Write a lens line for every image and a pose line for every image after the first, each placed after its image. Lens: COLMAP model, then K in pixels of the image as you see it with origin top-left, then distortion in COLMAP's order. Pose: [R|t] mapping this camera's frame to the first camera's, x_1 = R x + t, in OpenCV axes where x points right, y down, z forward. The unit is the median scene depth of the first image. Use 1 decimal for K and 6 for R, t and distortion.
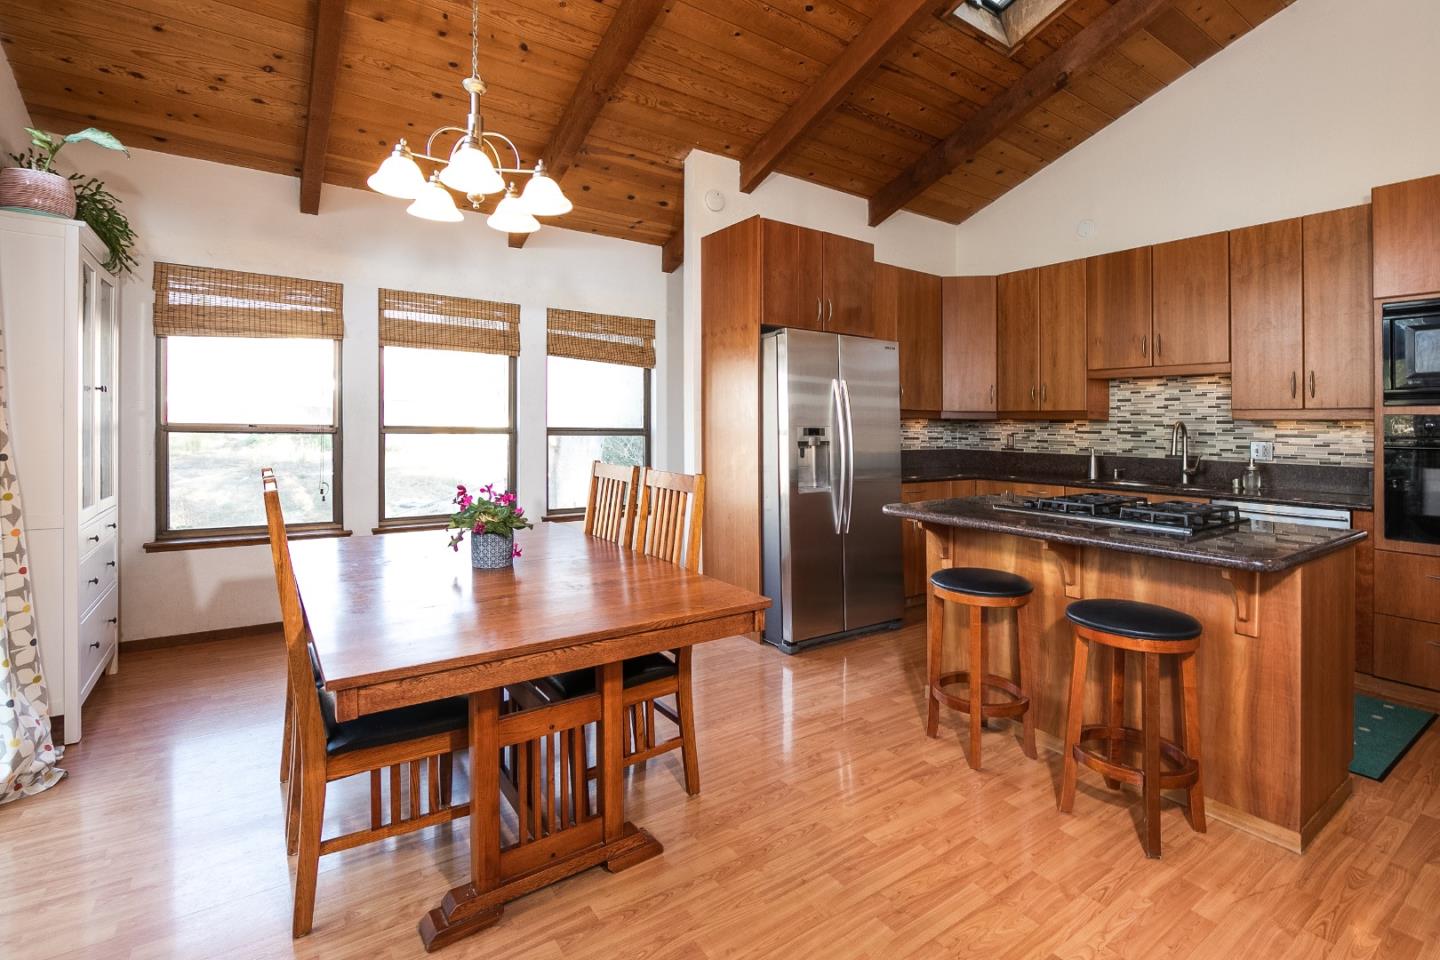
lens RADIAL K [[664.5, 0, 734.6], [0, 664.5, 426.4], [0, 0, 1]] dist [-0.002744, -0.003546]
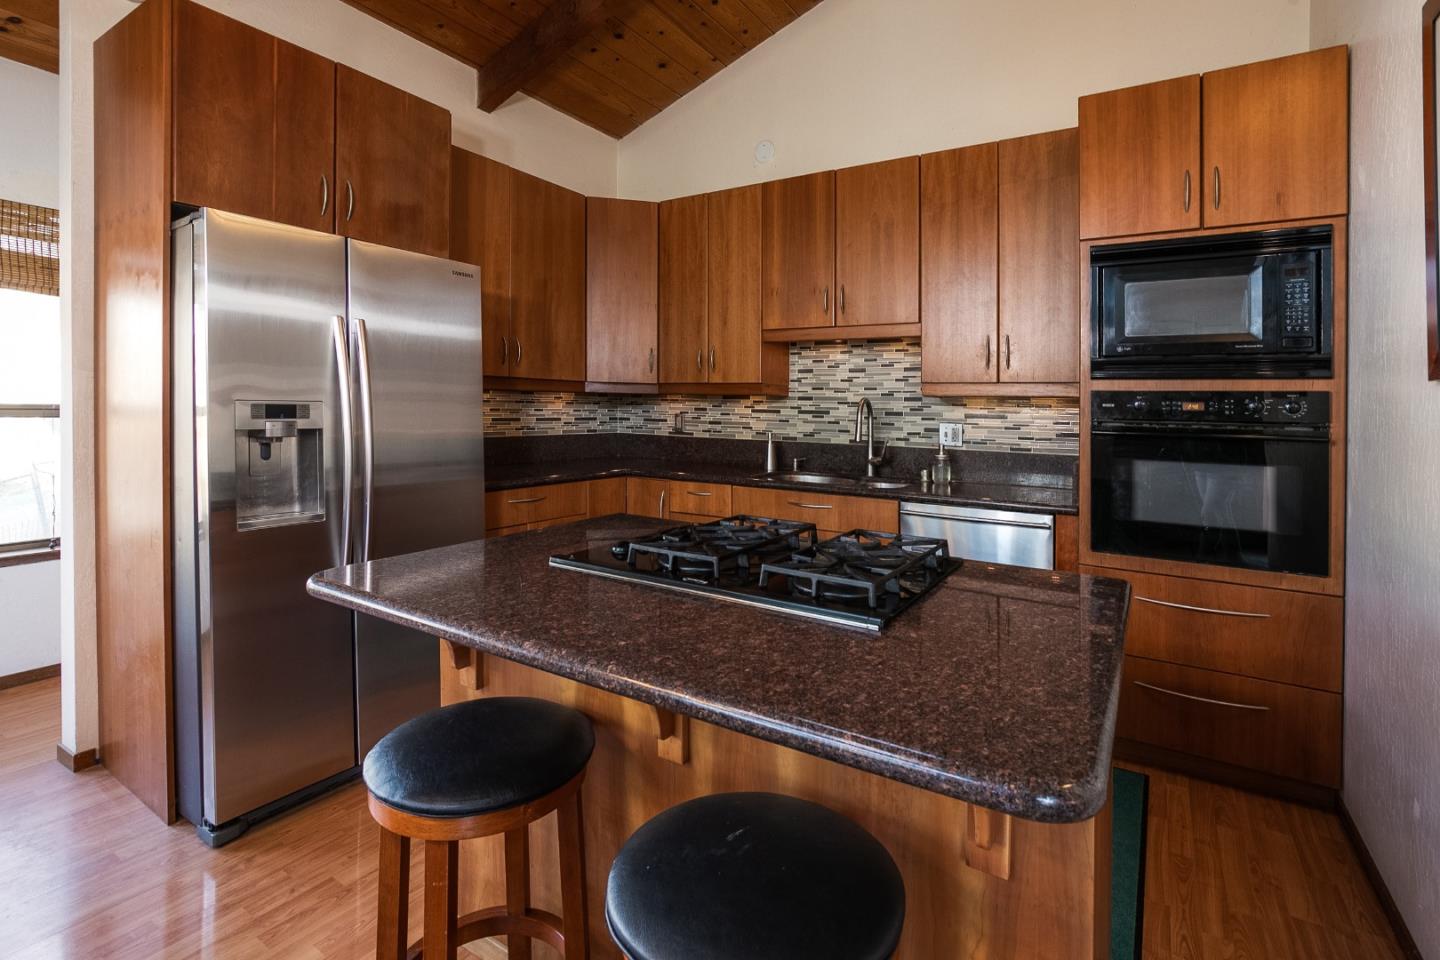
lens RADIAL K [[688.3, 0, 719.4], [0, 688.3, 404.0], [0, 0, 1]] dist [0.001546, -0.001058]
pose [[0.928421, 0.004092, 0.371507, 0.202406], [-0.004471, 0.999990, 0.000159, 0.000075], [-0.371502, -0.001808, 0.928430, 0.298421]]
